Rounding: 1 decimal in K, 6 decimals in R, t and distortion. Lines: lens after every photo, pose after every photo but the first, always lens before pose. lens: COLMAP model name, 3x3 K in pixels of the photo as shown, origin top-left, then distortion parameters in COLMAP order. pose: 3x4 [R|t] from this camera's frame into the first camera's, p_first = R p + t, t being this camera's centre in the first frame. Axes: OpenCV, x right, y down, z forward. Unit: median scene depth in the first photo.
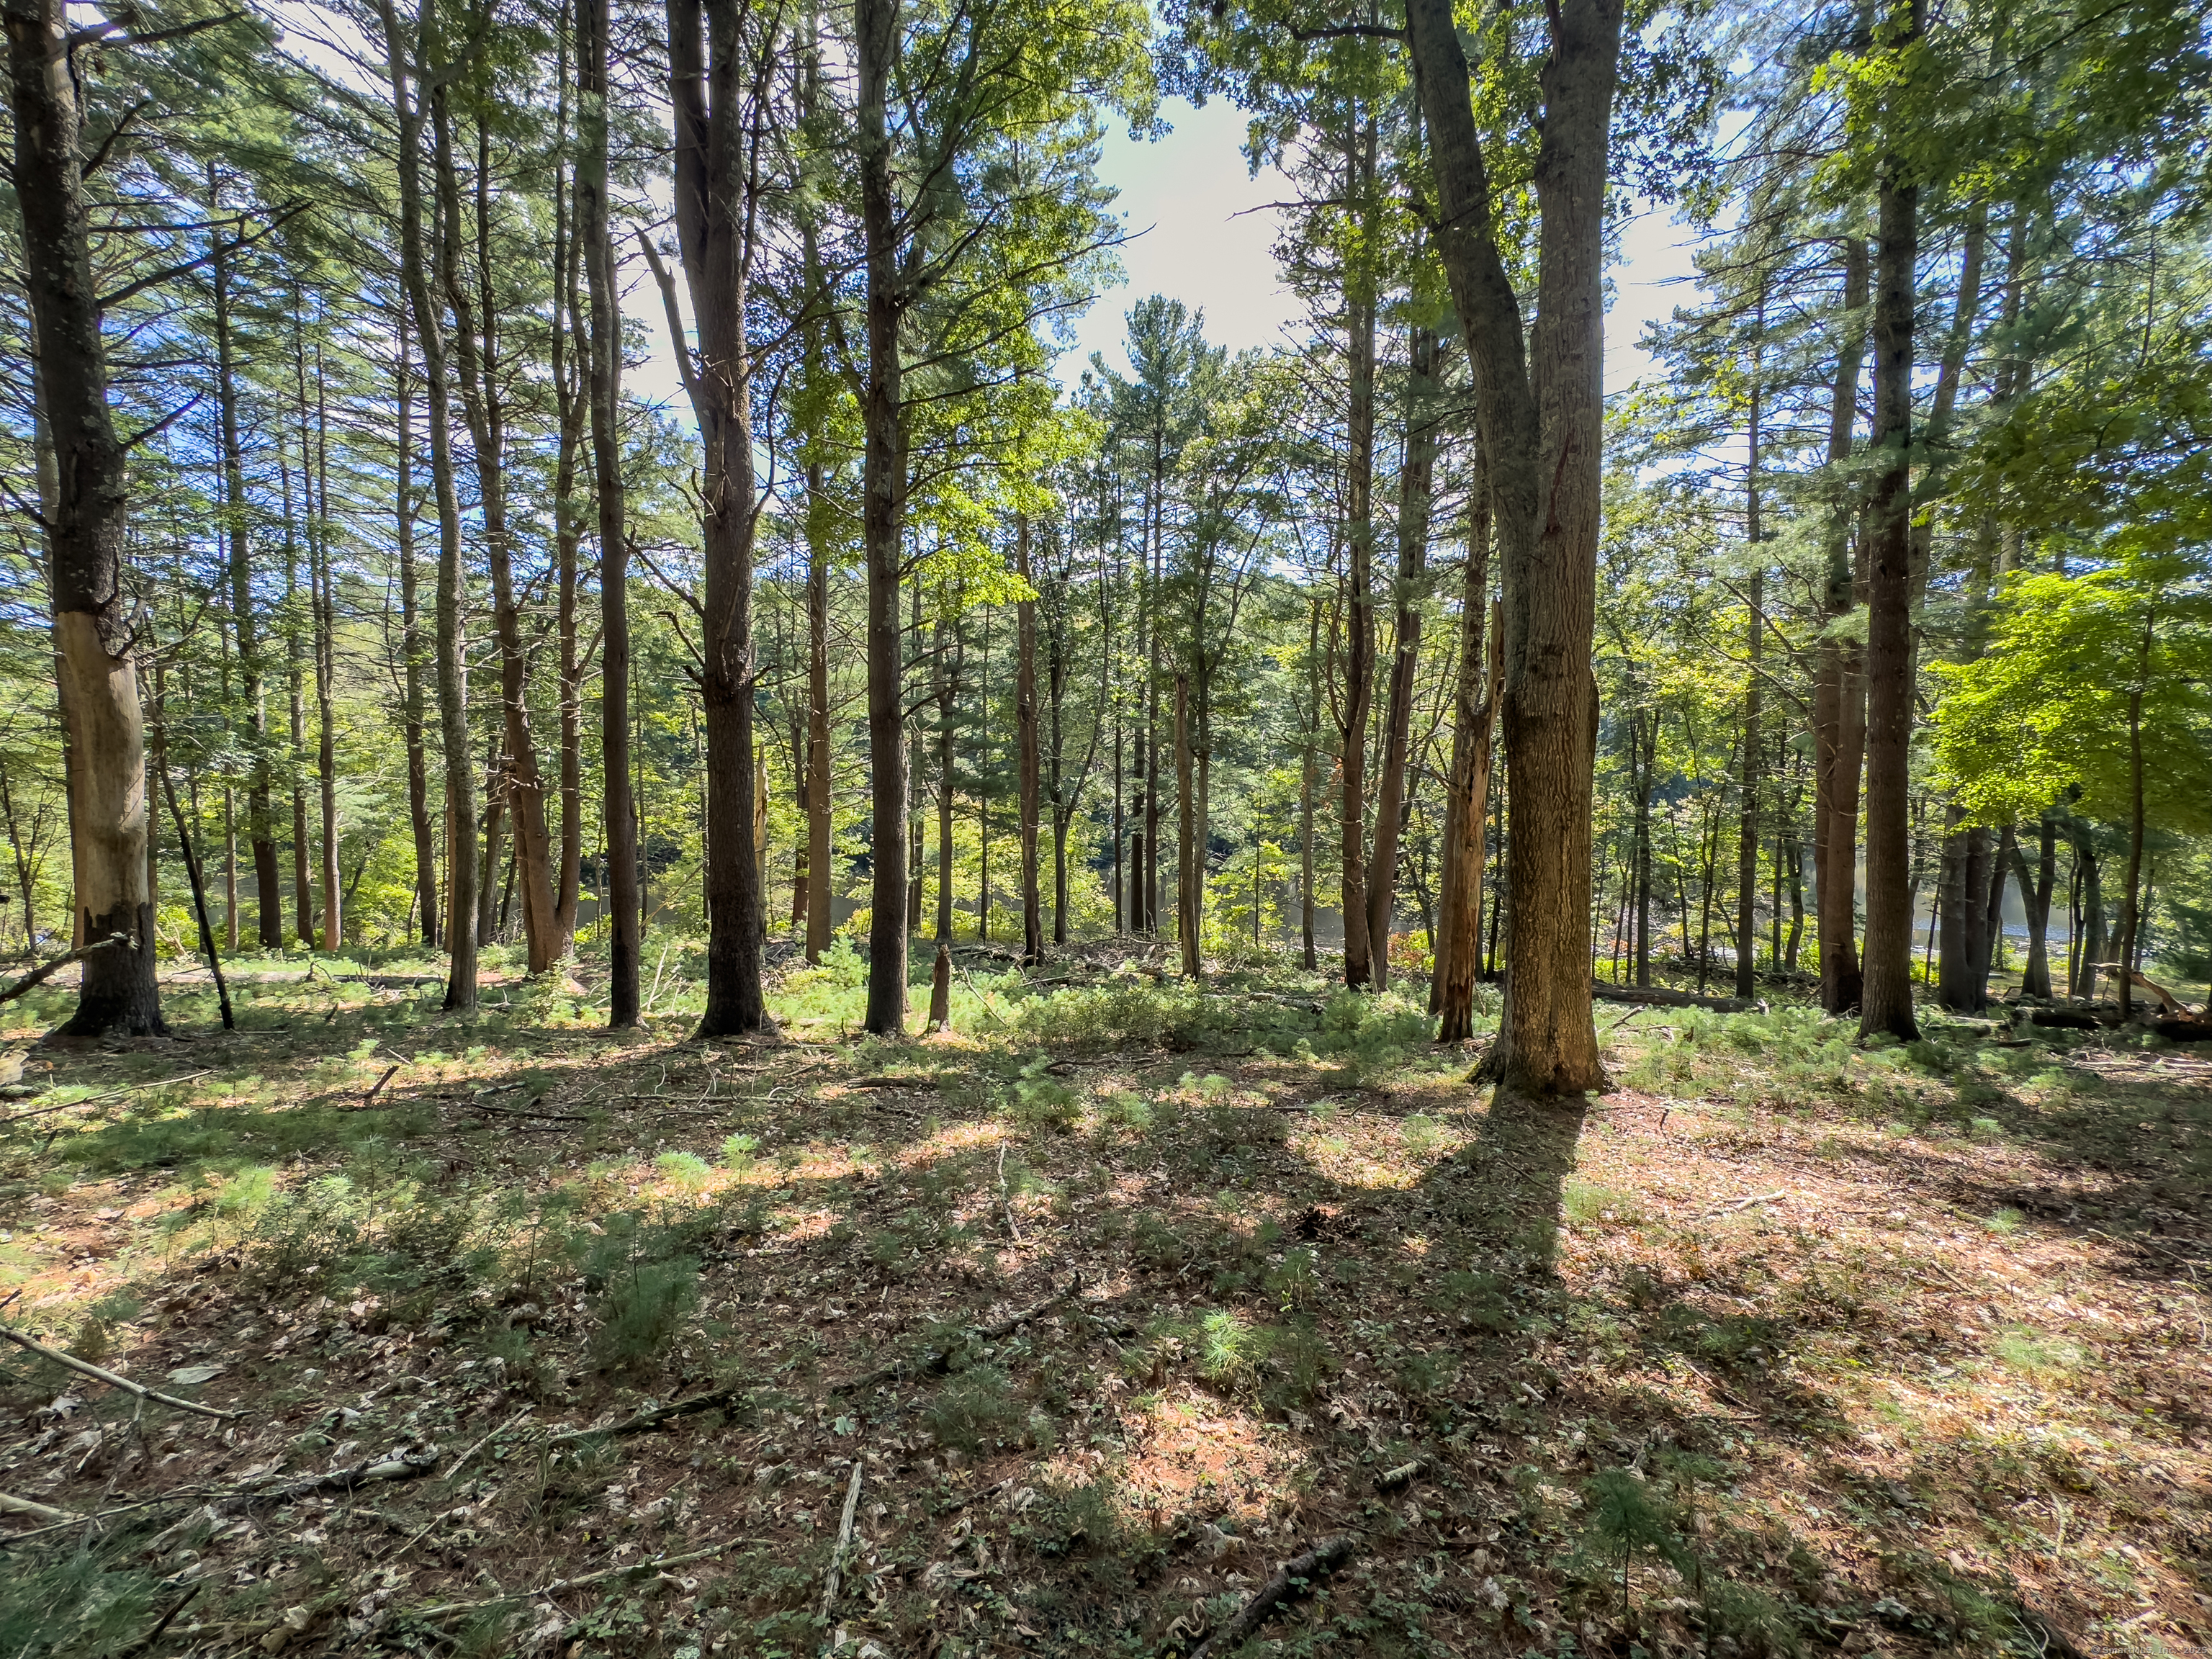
lens RADIAL K [[888.2, 0, 1105.2], [0, 888.2, 829.3], [0, 0, 1]] dist [-0.001386, -0.000074]
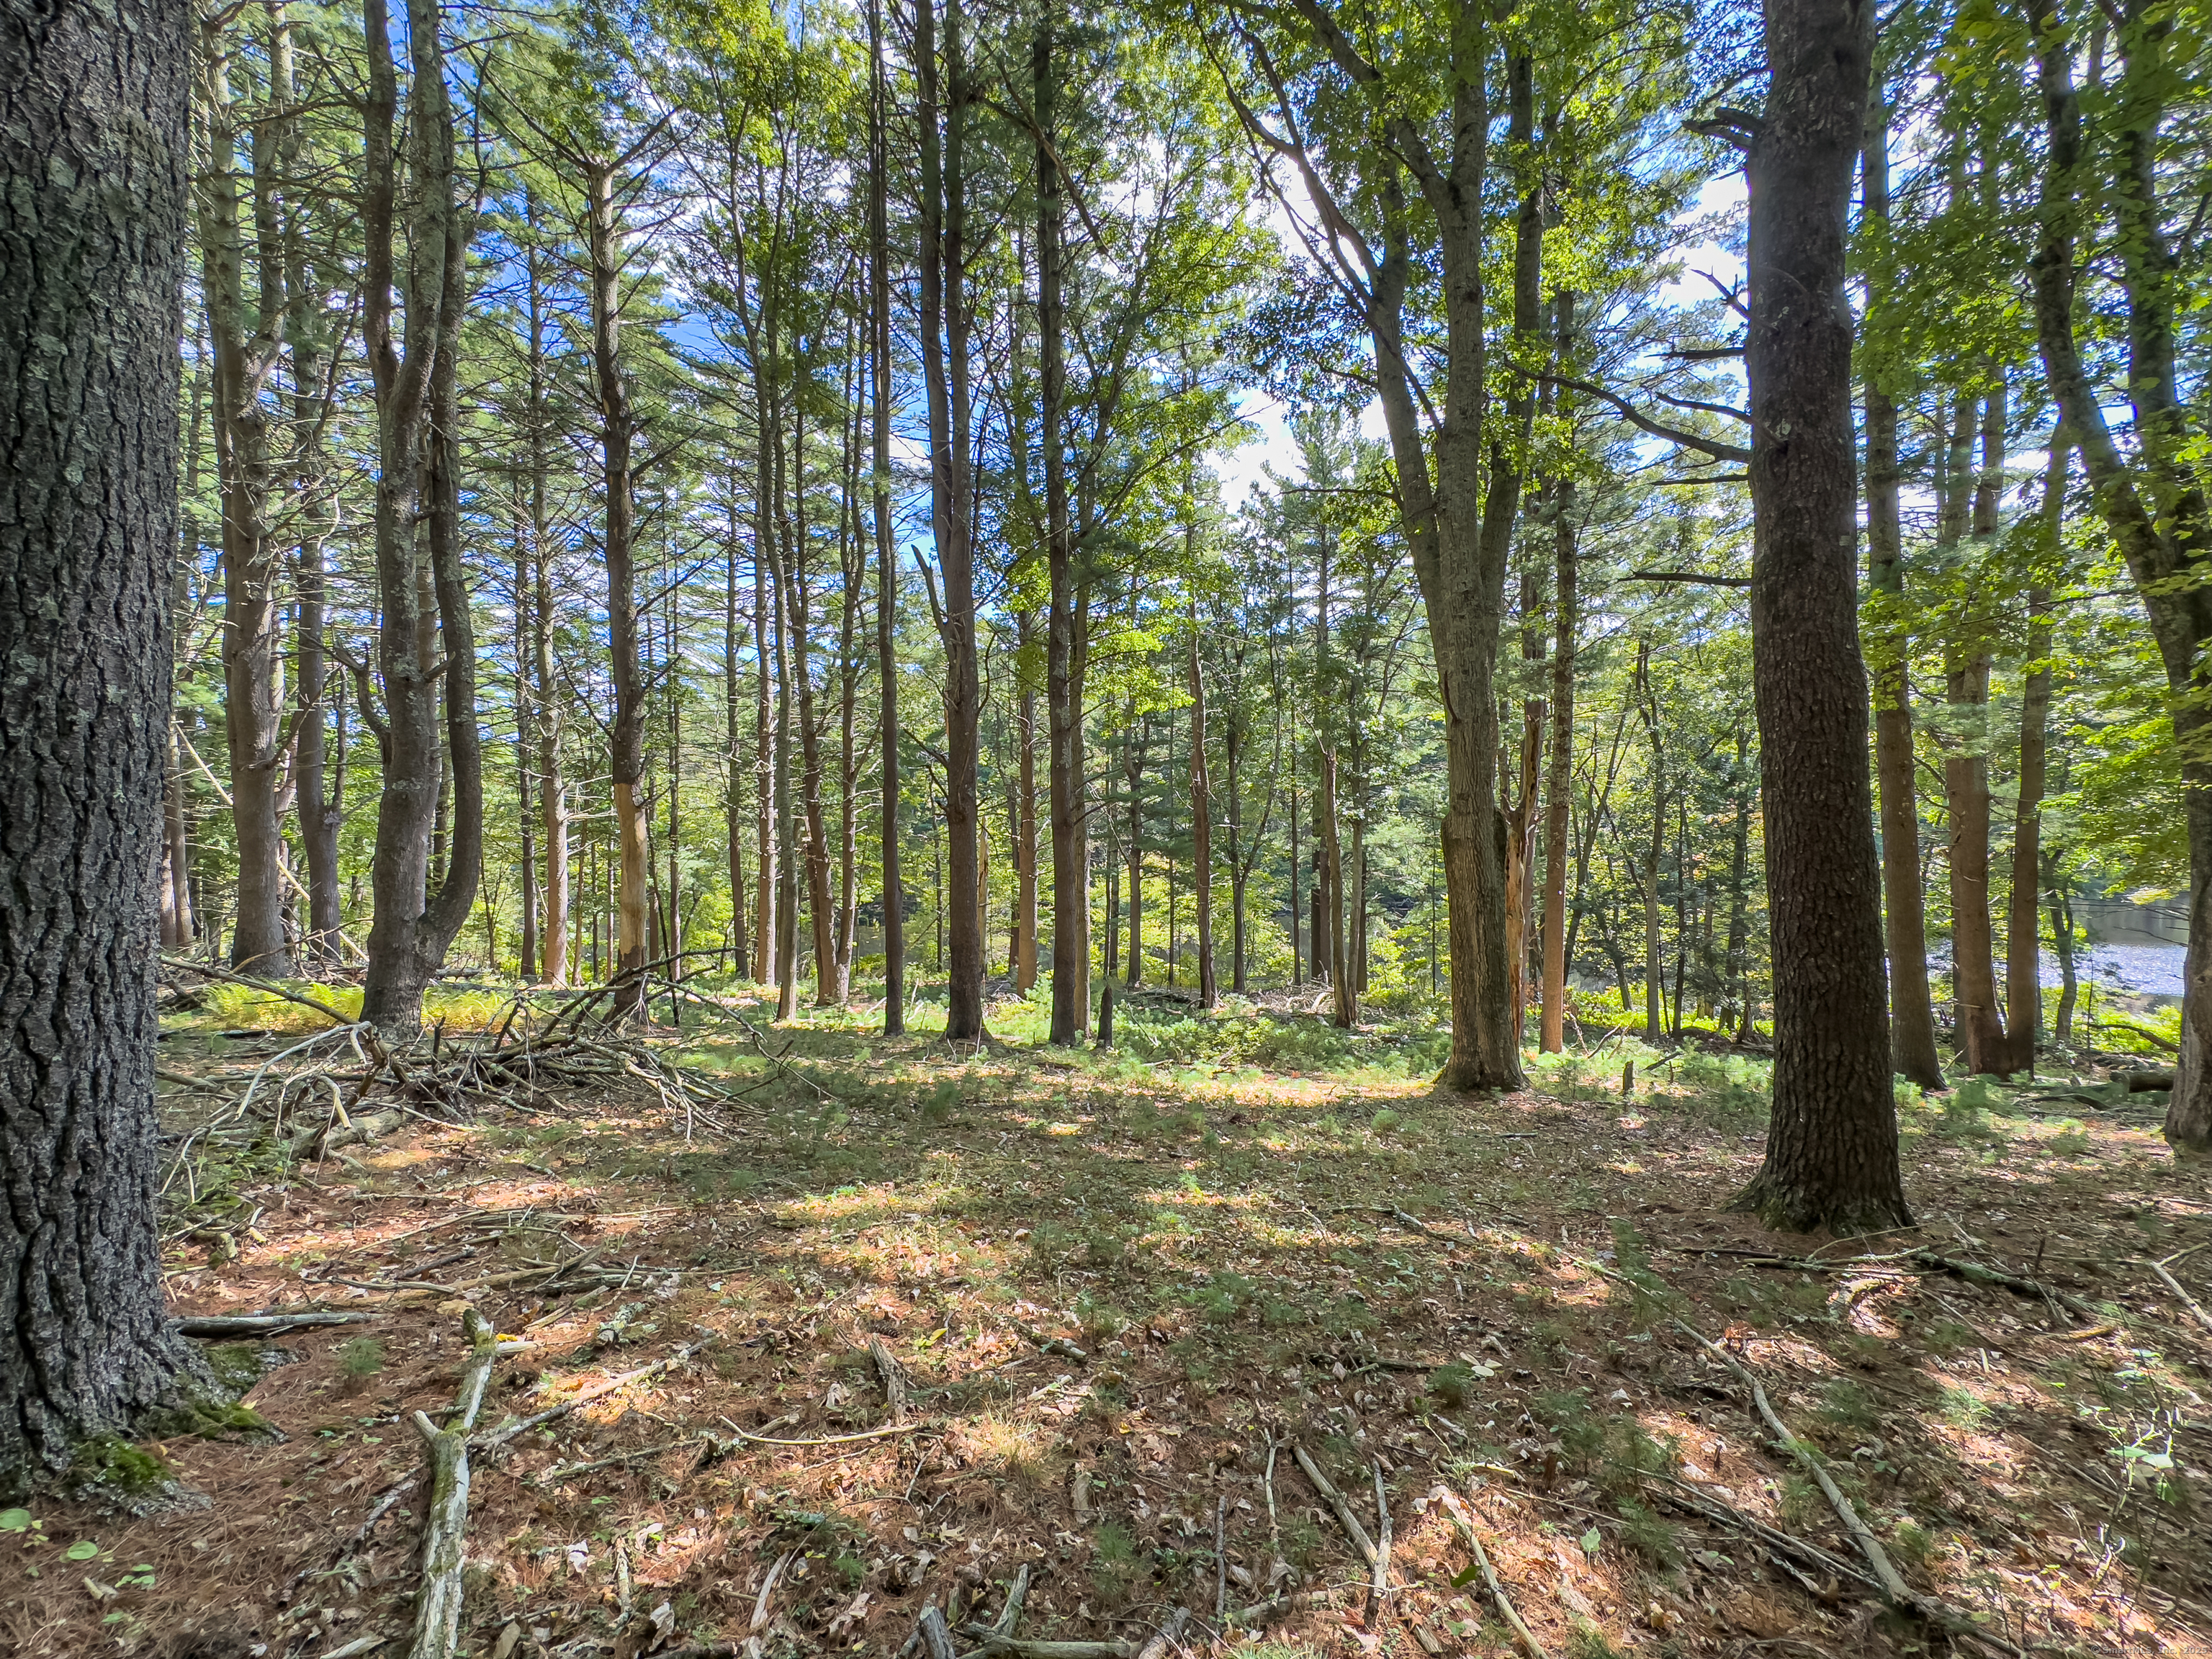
lens RADIAL K [[888.2, 0, 1104.1], [0, 888.2, 827.0], [0, 0, 1]] dist [-0.001386, -0.000074]
pose [[0.972216, -0.017451, -0.233435, 0.047600], [0.004265, 0.998372, -0.056871, -0.010727], [0.234047, 0.054295, 0.970708, -0.118827]]
